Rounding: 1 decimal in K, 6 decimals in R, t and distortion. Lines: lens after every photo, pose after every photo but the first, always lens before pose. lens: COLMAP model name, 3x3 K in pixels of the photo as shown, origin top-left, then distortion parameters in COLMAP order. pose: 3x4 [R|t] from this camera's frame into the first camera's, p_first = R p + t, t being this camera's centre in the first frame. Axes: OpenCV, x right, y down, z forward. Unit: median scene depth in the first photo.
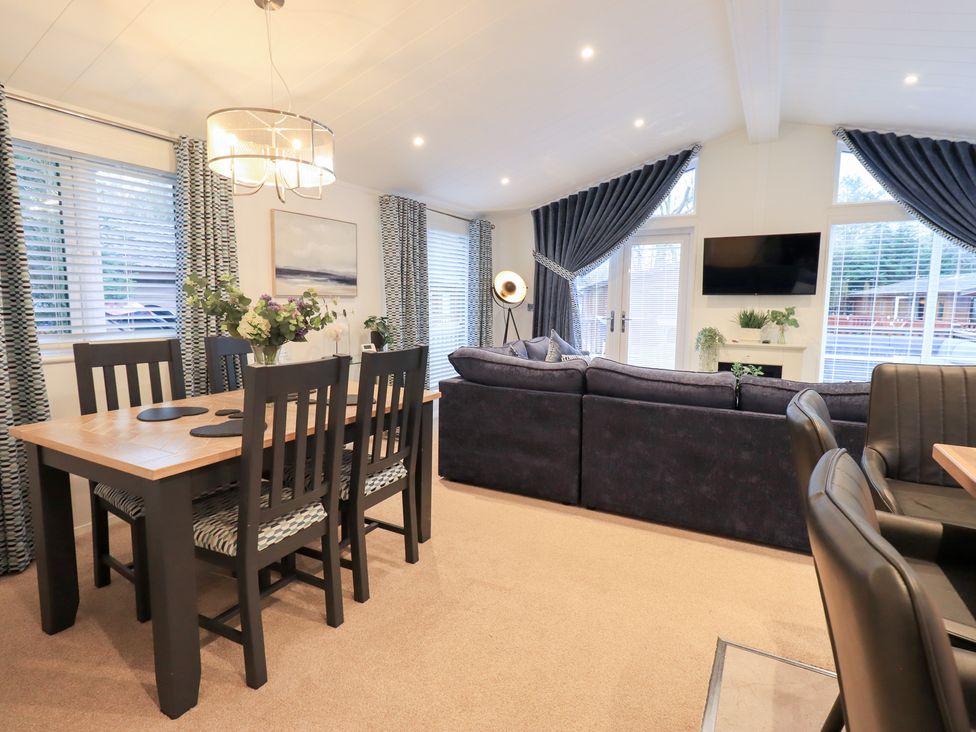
lens RADIAL K [[515.6, 0, 495.0], [0, 515.6, 361.0], [0, 0, 1]] dist [0.005916, -0.001362]
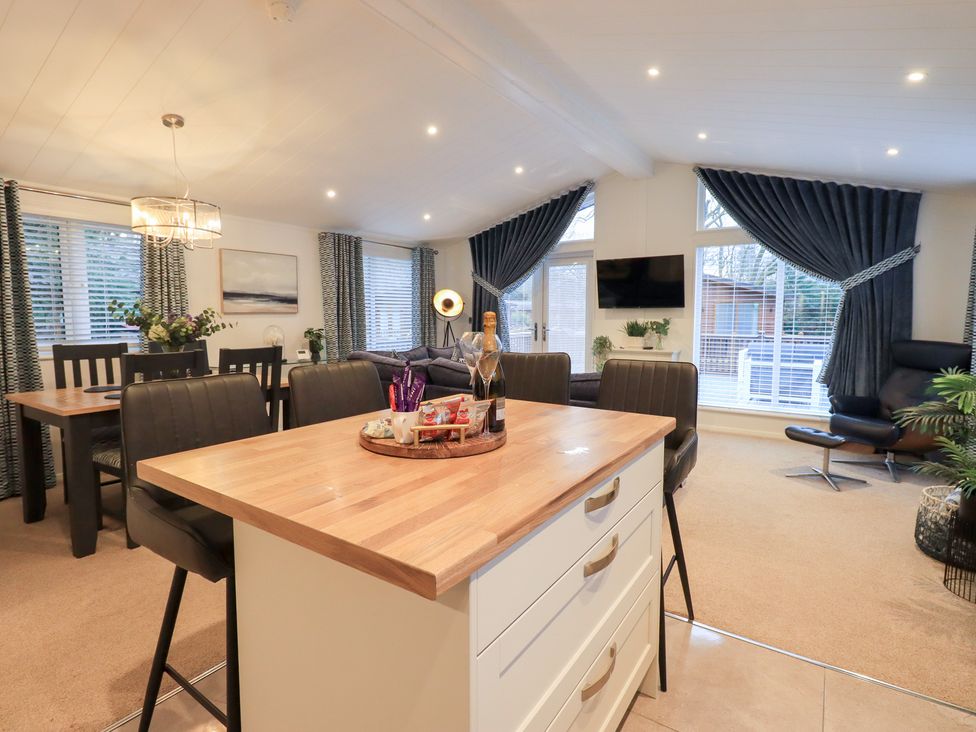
lens RADIAL K [[515.6, 0, 493.7], [0, 515.6, 362.3], [0, 0, 1]] dist [0.005916, -0.001362]
pose [[0.995999, -0.001525, -0.089355, 0.303601], [-0.000747, 0.999677, -0.025392, 0.026607], [0.089365, 0.025358, 0.995676, -0.203439]]
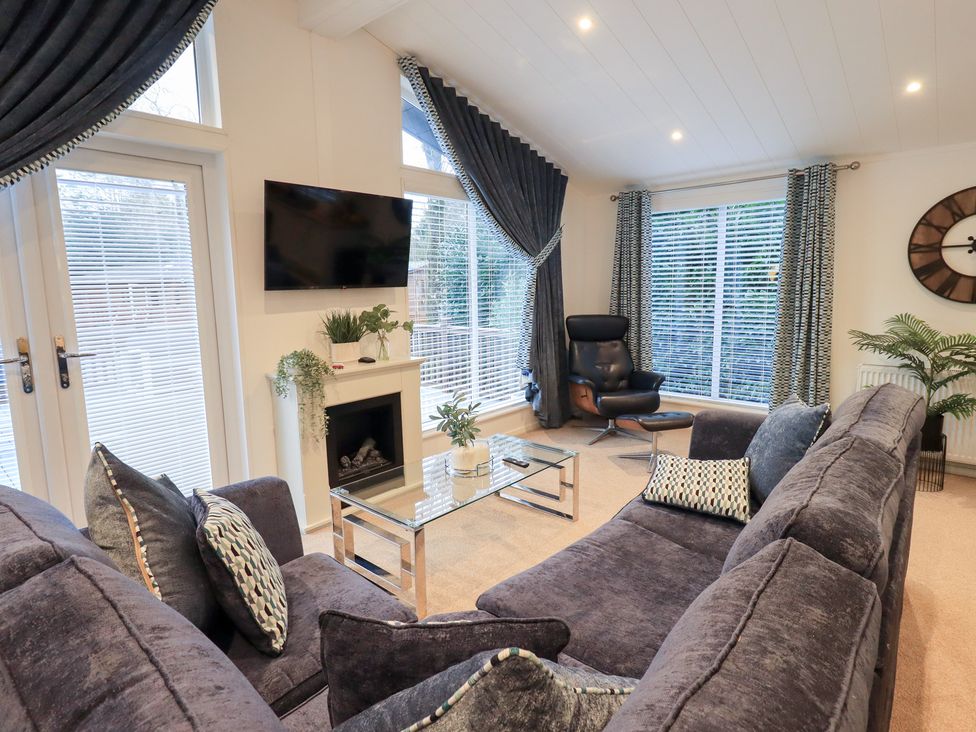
lens RADIAL K [[515.6, 0, 482.9], [0, 515.6, 365.0], [0, 0, 1]] dist [0.005916, -0.001362]
pose [[0.237013, -0.164227, 0.957525, -0.073788], [0.141228, 0.980963, 0.133289, -0.104424], [-0.961186, 0.103638, 0.255695, 0.740711]]
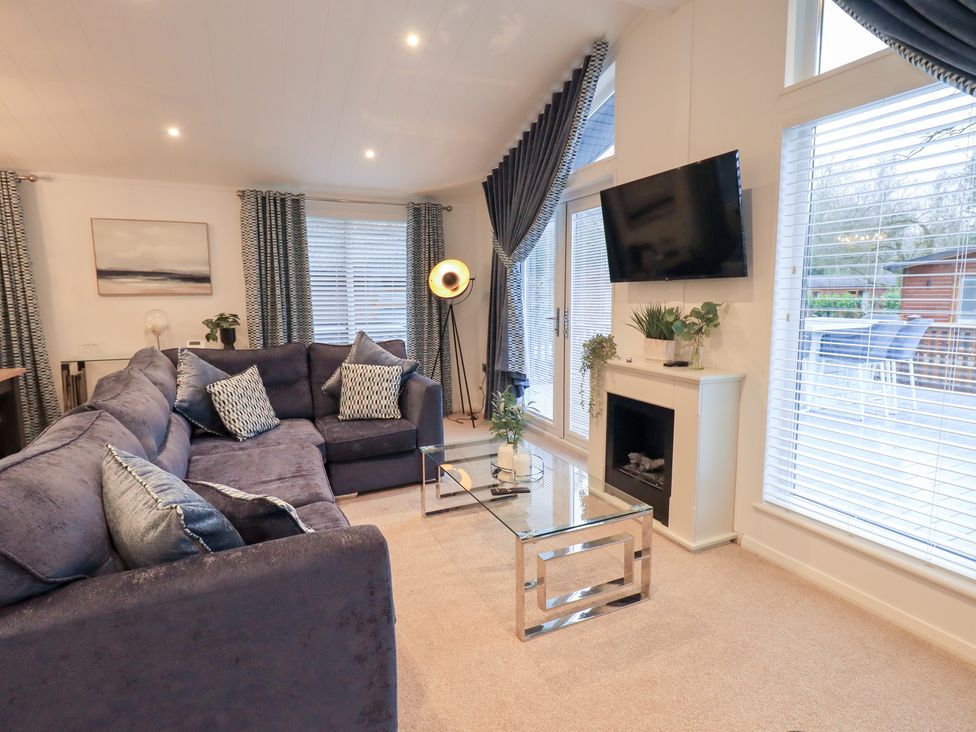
lens RADIAL K [[515.6, 0, 485.3], [0, 515.6, 360.7], [0, 0, 1]] dist [0.005916, -0.001362]
pose [[0.807105, 0.062442, -0.587097, 0.736521], [-0.056428, 0.997998, 0.028570, -0.048196], [0.587705, 0.010070, 0.809013, 0.454658]]
